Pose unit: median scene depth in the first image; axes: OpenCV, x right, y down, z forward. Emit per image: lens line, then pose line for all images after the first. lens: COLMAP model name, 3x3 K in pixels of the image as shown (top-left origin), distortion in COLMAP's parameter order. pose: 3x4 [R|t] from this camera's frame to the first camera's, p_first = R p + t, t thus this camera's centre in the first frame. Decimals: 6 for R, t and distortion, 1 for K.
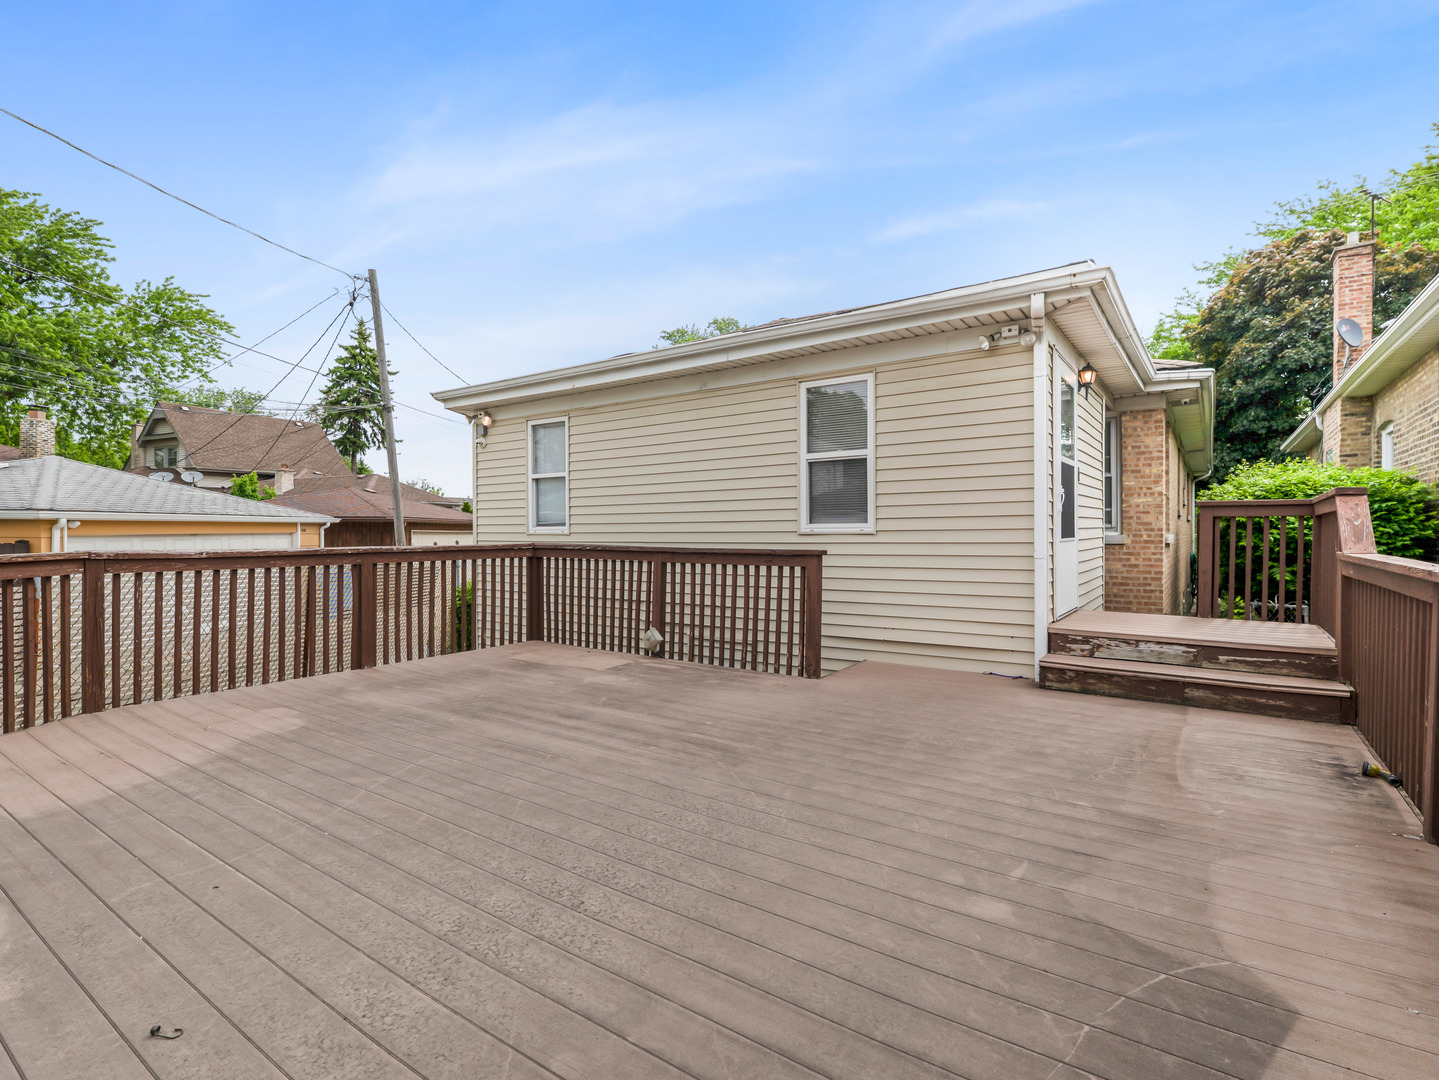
lens RADIAL K [[695.1, 0, 720.1], [0, 695.1, 536.0], [0, 0, 1]] dist [-0.003320, 0.000272]
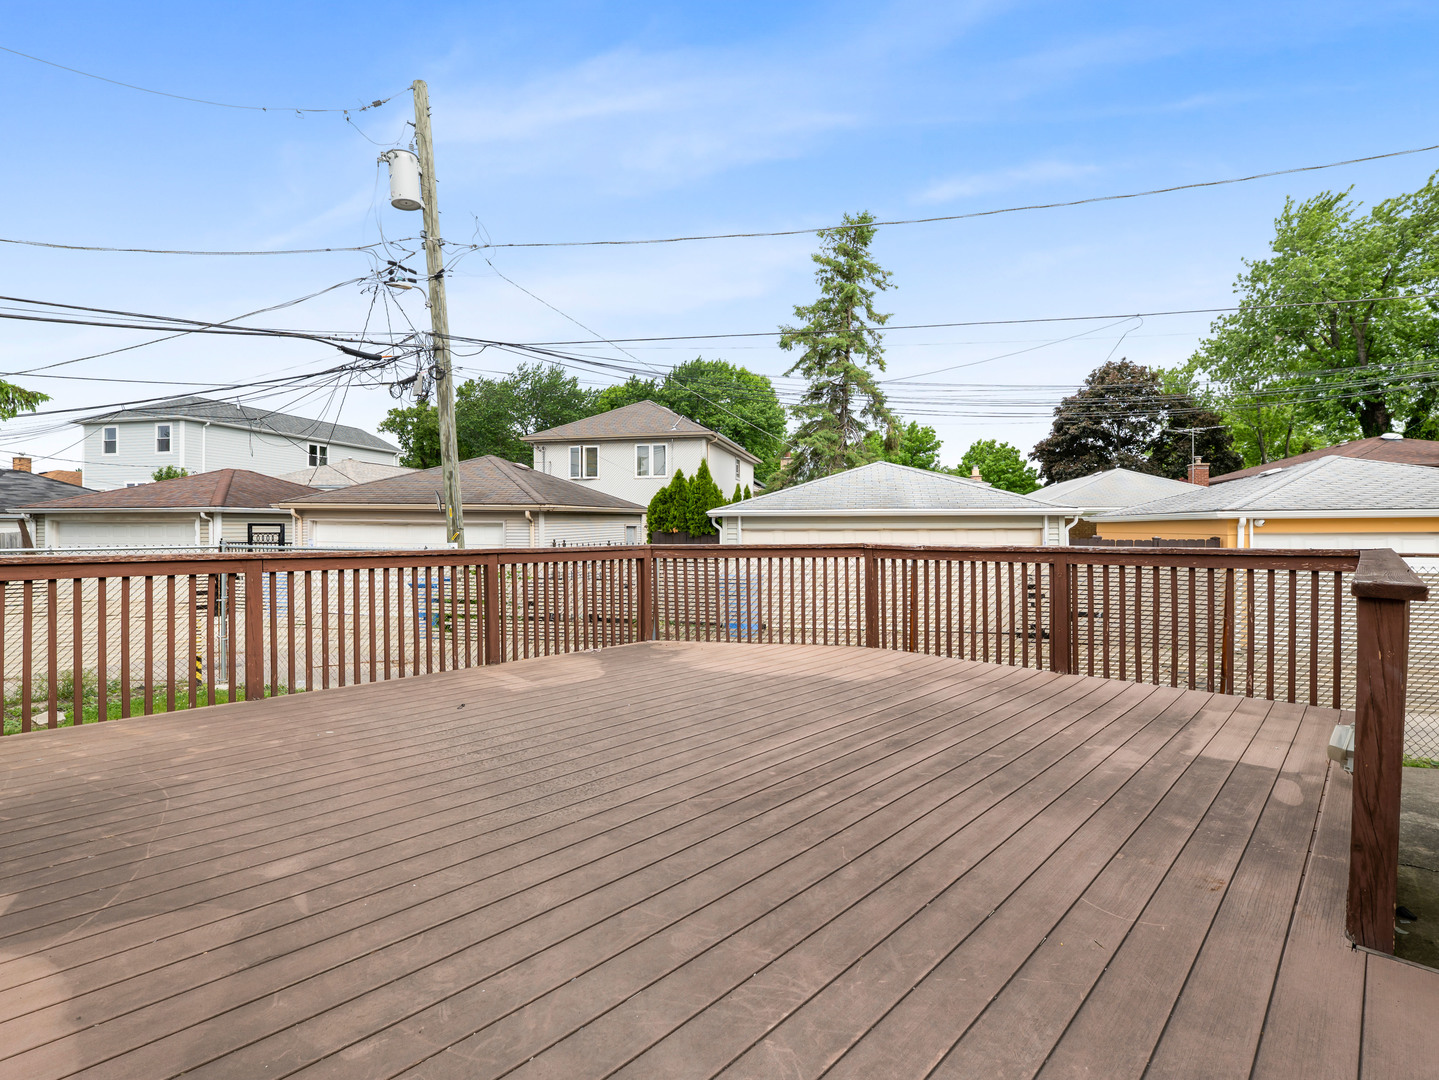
lens RADIAL K [[695.1, 0, 719.9], [0, 695.1, 534.5], [0, 0, 1]] dist [-0.003320, 0.000272]
pose [[-0.159264, 0.007432, -0.987208, 1.046926], [-0.005793, 0.999947, 0.008463, -0.011188], [0.987219, 0.007067, -0.159213, 1.422302]]
